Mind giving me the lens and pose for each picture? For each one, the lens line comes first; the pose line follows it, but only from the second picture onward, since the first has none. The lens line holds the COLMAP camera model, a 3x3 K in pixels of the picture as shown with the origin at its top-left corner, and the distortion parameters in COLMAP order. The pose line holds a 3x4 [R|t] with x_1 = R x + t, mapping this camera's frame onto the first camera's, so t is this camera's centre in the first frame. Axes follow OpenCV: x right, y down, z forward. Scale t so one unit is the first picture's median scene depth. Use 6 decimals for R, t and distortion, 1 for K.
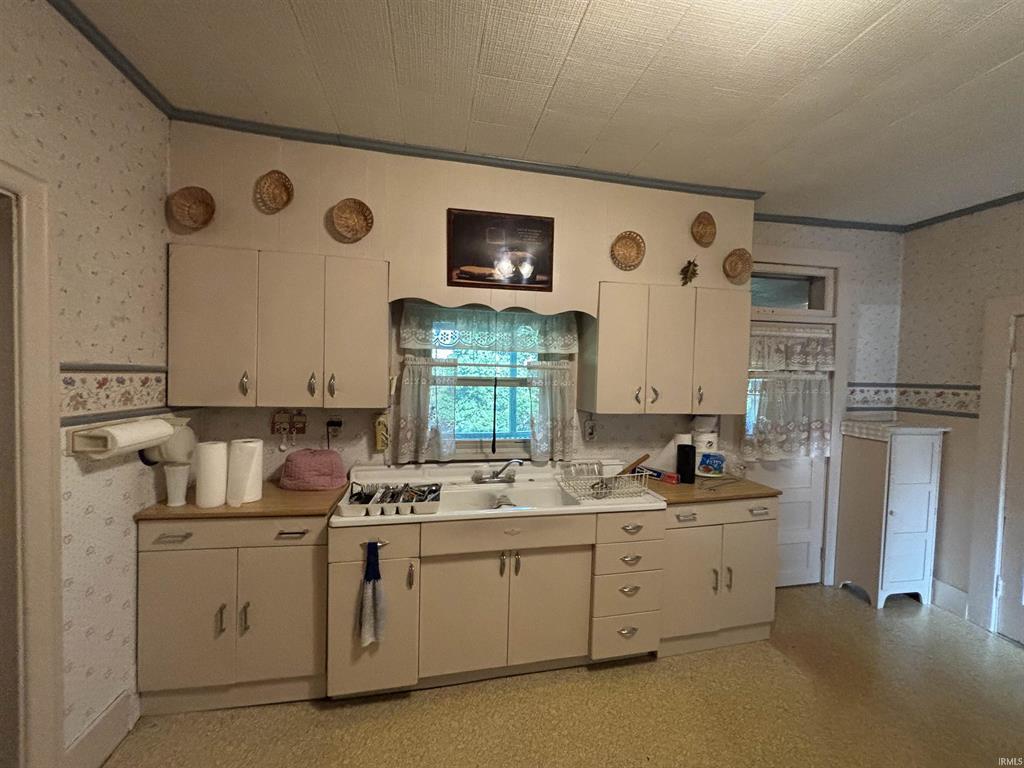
lens RADIAL K [[413.1, 0, 507.3], [0, 413.1, 383.3], [0, 0, 1]] dist [0.000032, 0.000504]
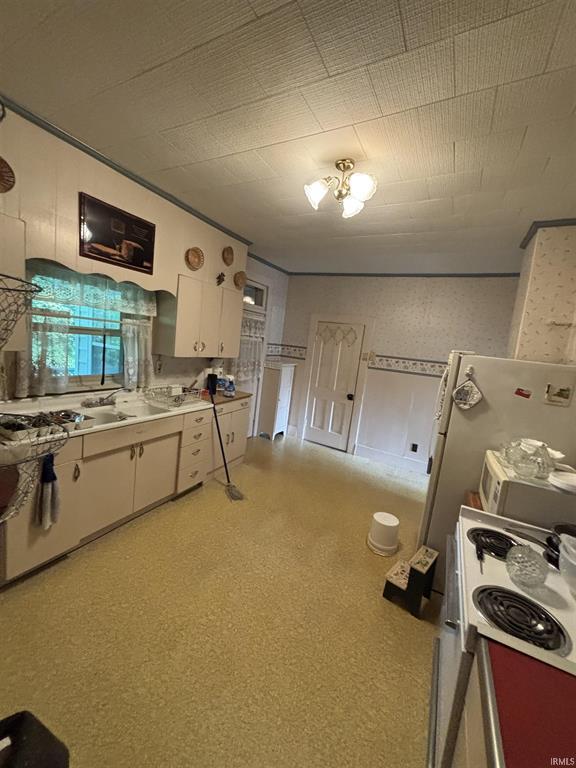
lens RADIAL K [[309.8, 0, 286.2], [0, 309.8, 383.8], [0, 0, 1]] dist [0.000032, 0.000504]
pose [[0.631690, -0.058327, 0.773024, -0.439063], [-0.073539, 0.988160, 0.134653, -0.018489], [-0.771726, -0.141906, 0.619921, -0.117279]]
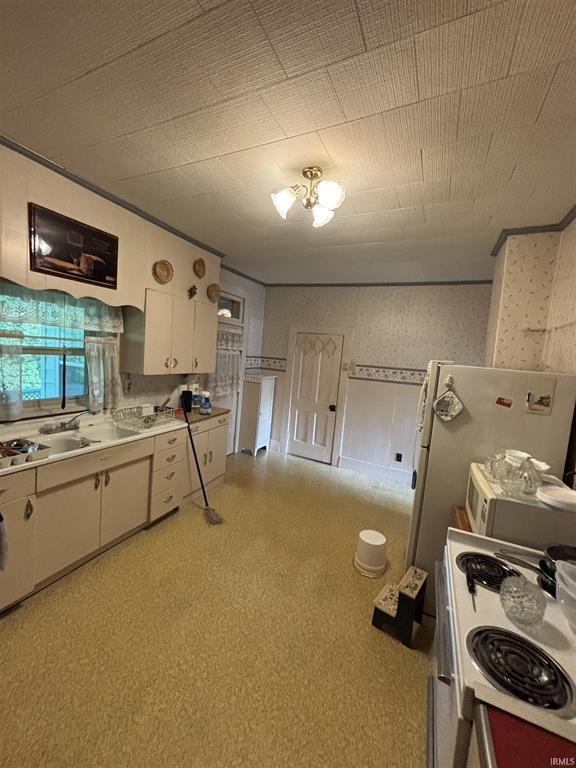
lens RADIAL K [[309.8, 0, 286.3], [0, 309.8, 383.6], [0, 0, 1]] dist [0.000032, 0.000504]
pose [[0.590796, -0.054770, 0.804960, -0.385203], [-0.043034, 0.994134, 0.099226, -0.031078], [-0.805672, -0.093263, 0.584973, -0.107625]]
